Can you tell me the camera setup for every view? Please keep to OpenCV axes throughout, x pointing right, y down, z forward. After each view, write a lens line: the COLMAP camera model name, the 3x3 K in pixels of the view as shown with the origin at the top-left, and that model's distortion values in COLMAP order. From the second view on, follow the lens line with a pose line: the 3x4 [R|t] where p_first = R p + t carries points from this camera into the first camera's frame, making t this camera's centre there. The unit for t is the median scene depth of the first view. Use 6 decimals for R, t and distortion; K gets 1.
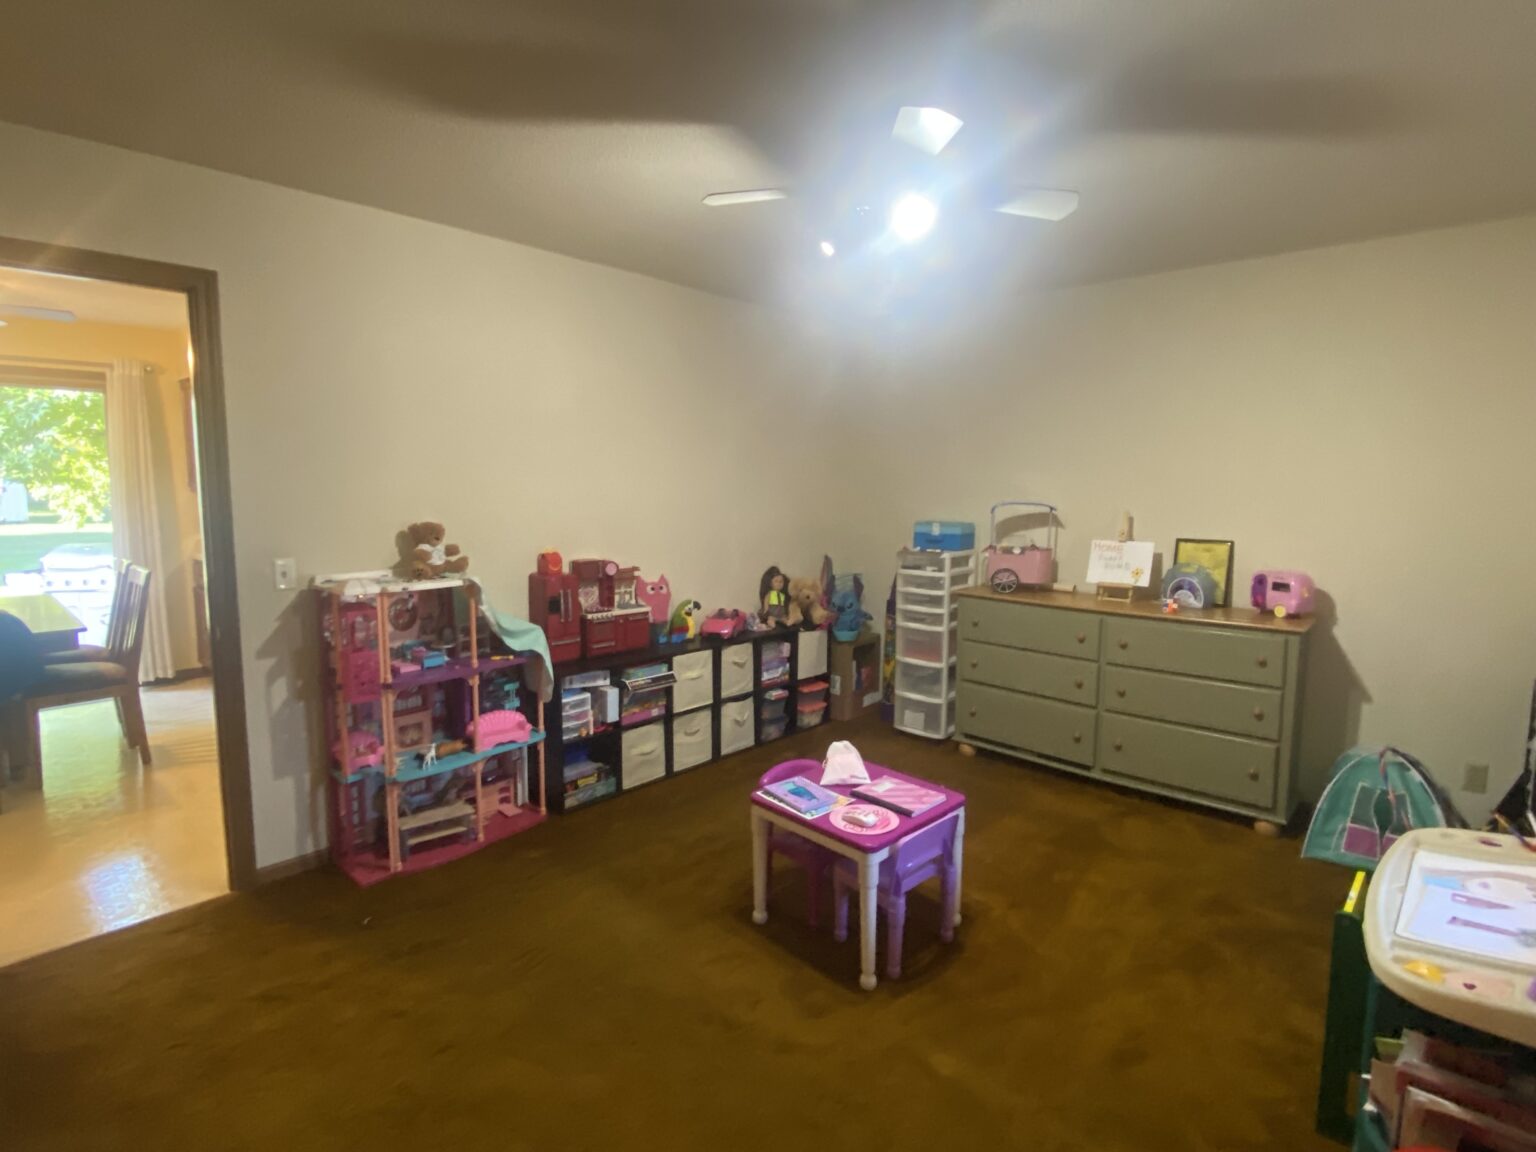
lens RADIAL K [[774.6, 0, 763.7], [0, 774.6, 581.1], [0, 0, 1]] dist [0.040859, -0.031222]
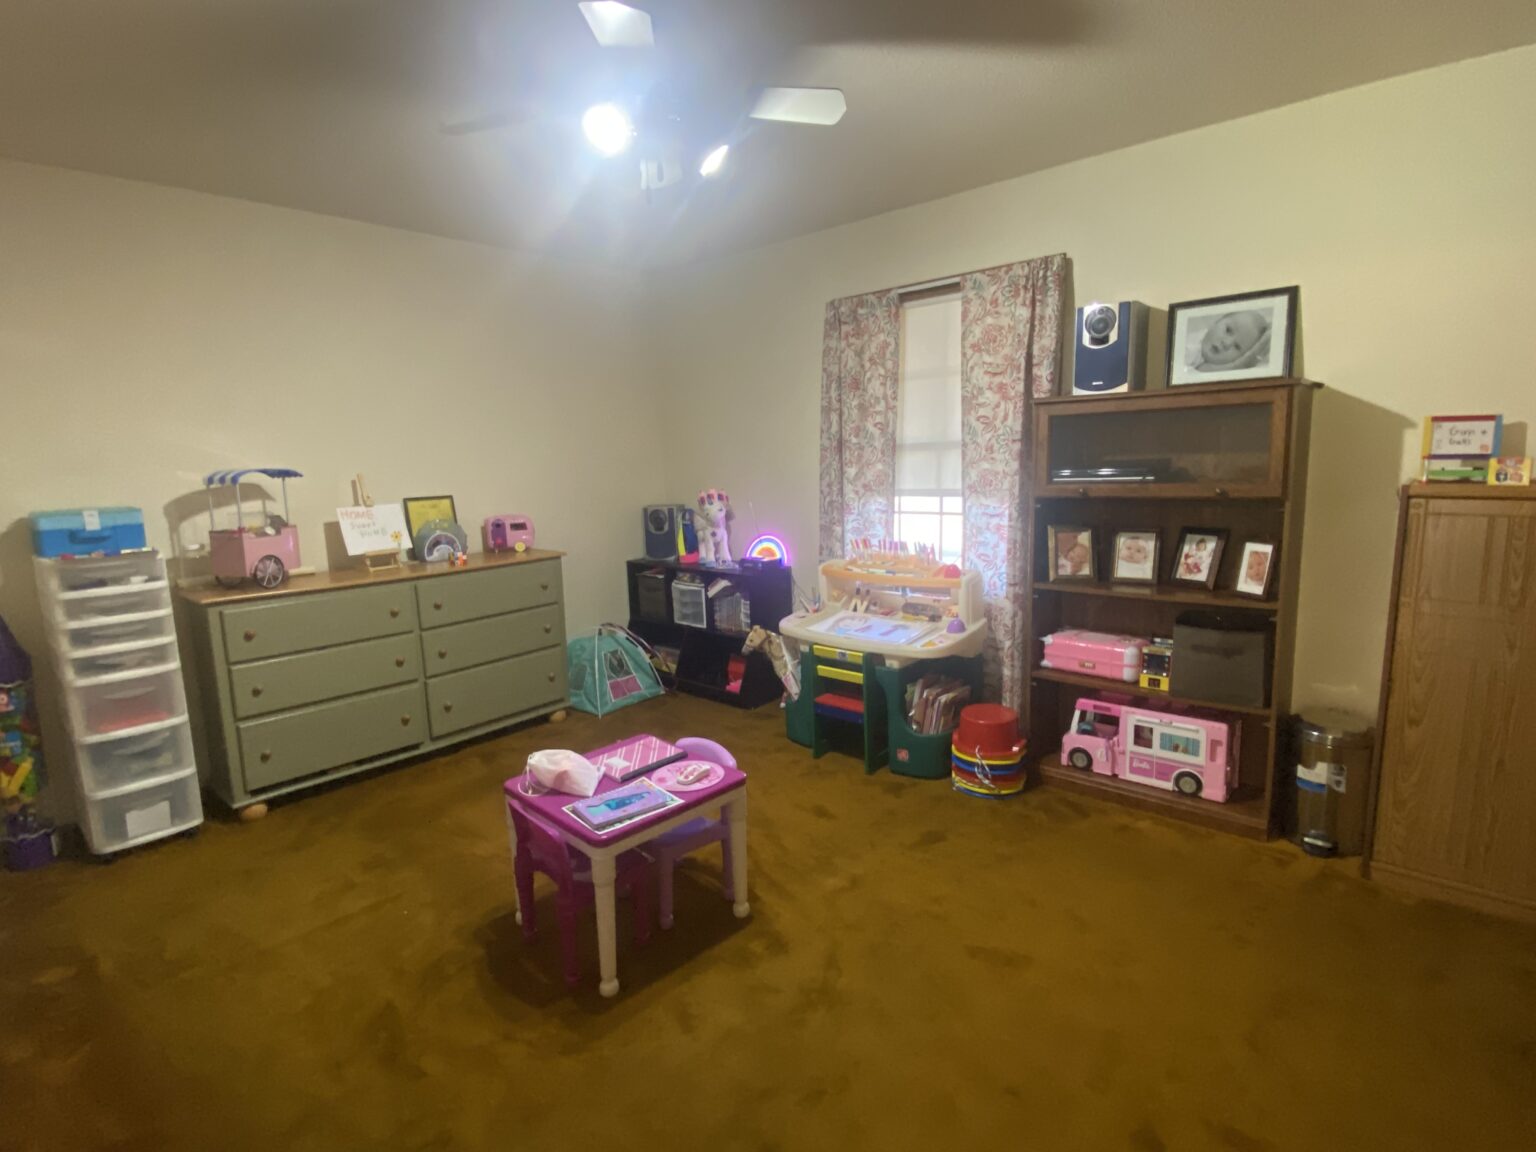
lens RADIAL K [[774.6, 0, 782.1], [0, 774.6, 570.7], [0, 0, 1]] dist [0.040859, -0.031222]
pose [[-0.029371, -0.158083, 0.986989, -0.512955], [0.155762, 0.974629, 0.160739, -0.051549], [-0.987358, 0.158456, -0.004002, 0.554515]]
